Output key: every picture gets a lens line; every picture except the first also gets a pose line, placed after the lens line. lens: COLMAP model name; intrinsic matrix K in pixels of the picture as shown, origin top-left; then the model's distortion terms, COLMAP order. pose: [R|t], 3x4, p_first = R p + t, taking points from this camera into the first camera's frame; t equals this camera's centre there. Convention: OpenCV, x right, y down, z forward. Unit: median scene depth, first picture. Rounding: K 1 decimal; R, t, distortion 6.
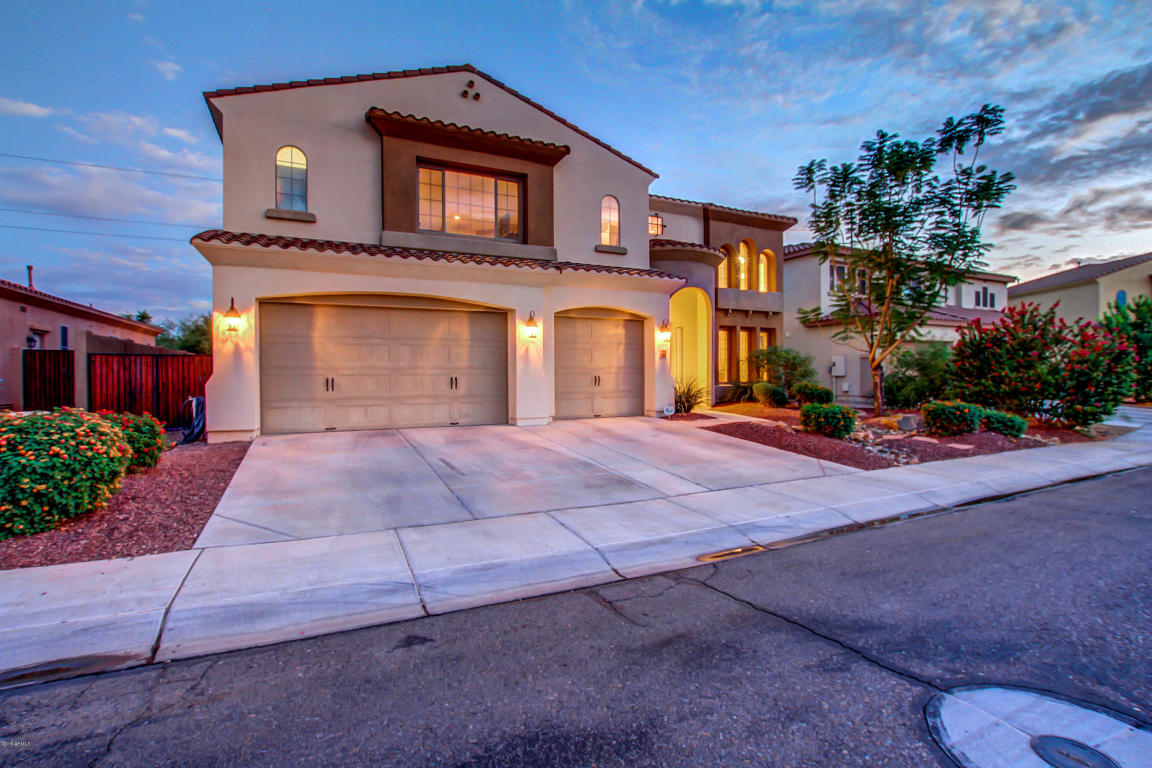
lens RADIAL K [[535.2, 0, 576.0], [0, 535.2, 384.0], [0, 0, 1]] dist [-0.026546, 0.001486]
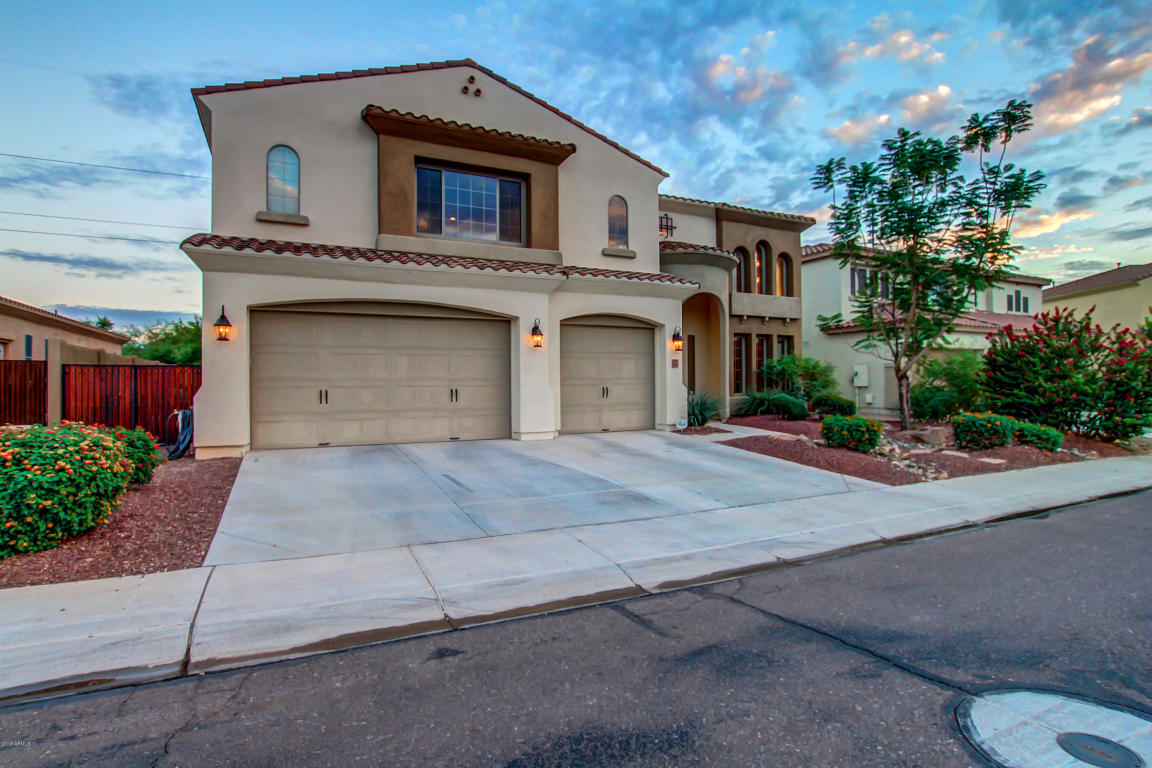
lens RADIAL K [[585.7, 0, 577.4], [0, 585.7, 380.6], [0, 0, 1]] dist [-0.023430, -0.000180]
pose [[0.999980, -0.002241, 0.005978, -0.017360], [0.002398, 0.999647, -0.026447, 0.000411], [-0.005917, 0.026460, 0.999632, -0.030128]]
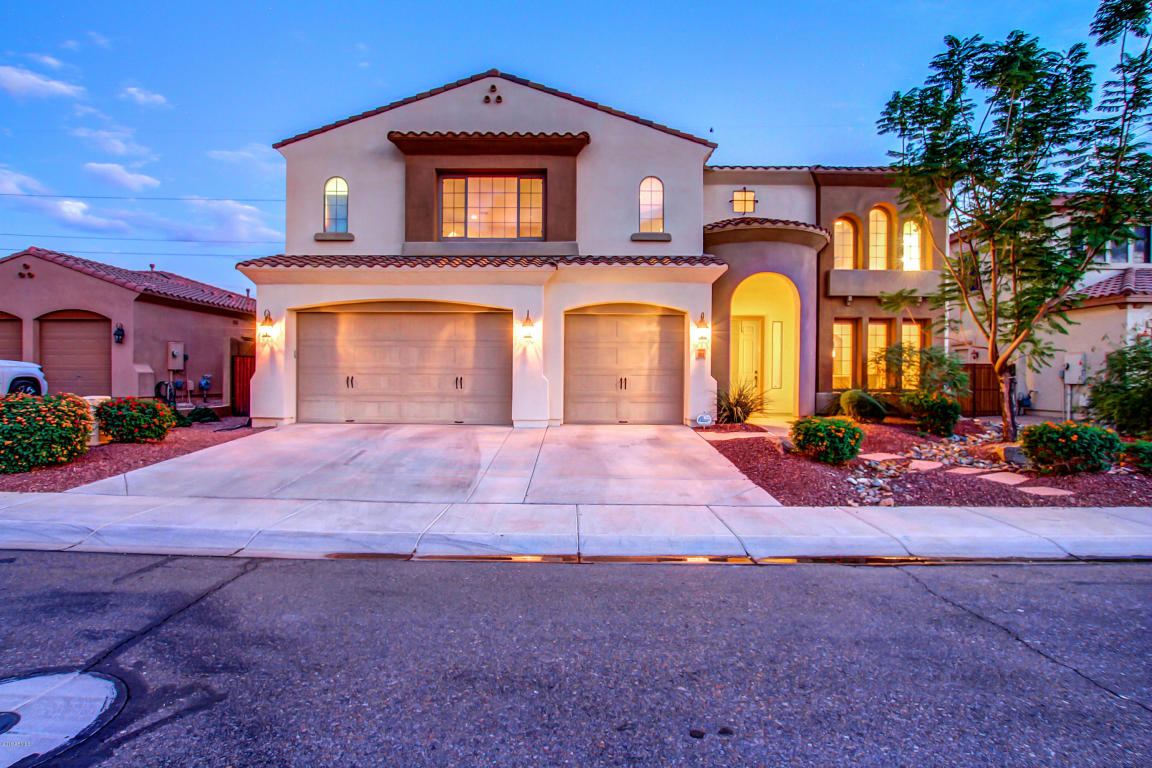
lens RADIAL K [[581.3, 0, 576.0], [0, 581.3, 384.0], [0, 0, 1]] dist [-0.025256, 0.000226]
pose [[0.895195, 0.016858, -0.445356, 0.469286], [-0.019865, 0.999800, -0.002086, -0.001756], [0.445232, 0.010715, 0.895351, 0.092714]]
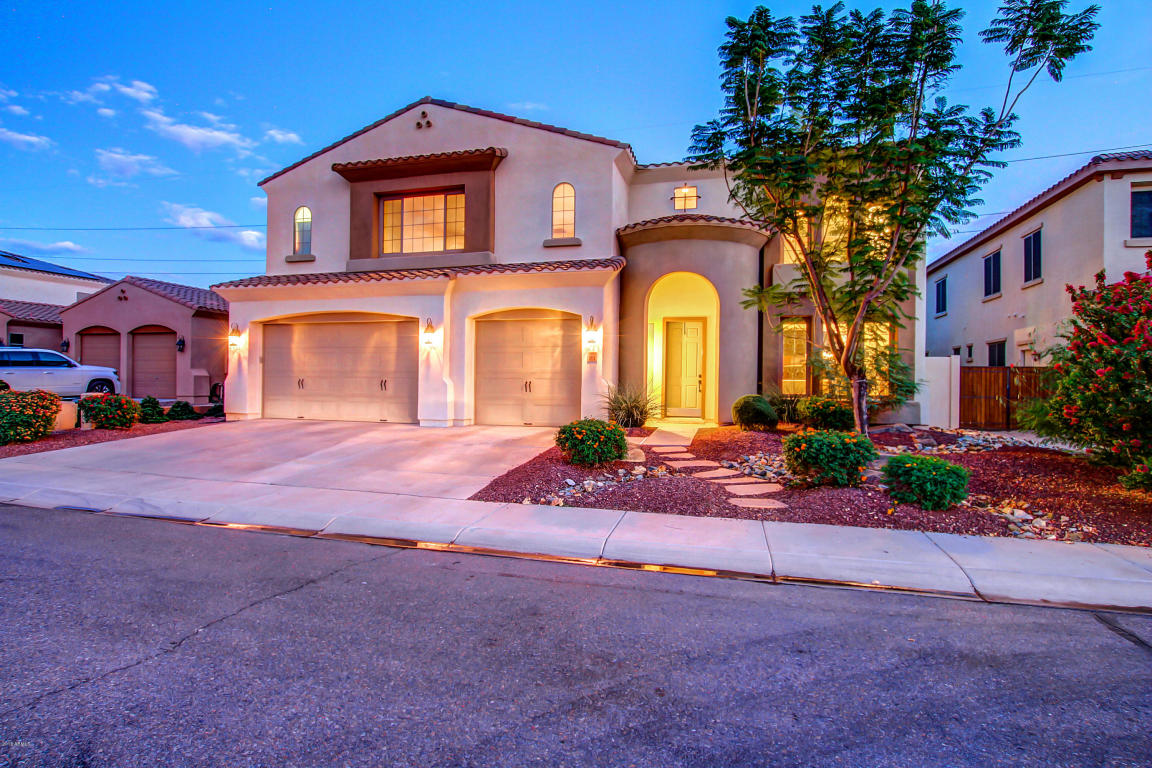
lens RADIAL K [[606.6, 0, 576.0], [0, 606.6, 384.0], [0, 0, 1]] dist [-0.023749, 0.000283]
pose [[0.742274, 0.016796, -0.669886, 0.936098], [-0.027240, 0.999616, -0.005121, -0.008397], [0.669542, 0.022049, 0.742447, 0.308607]]
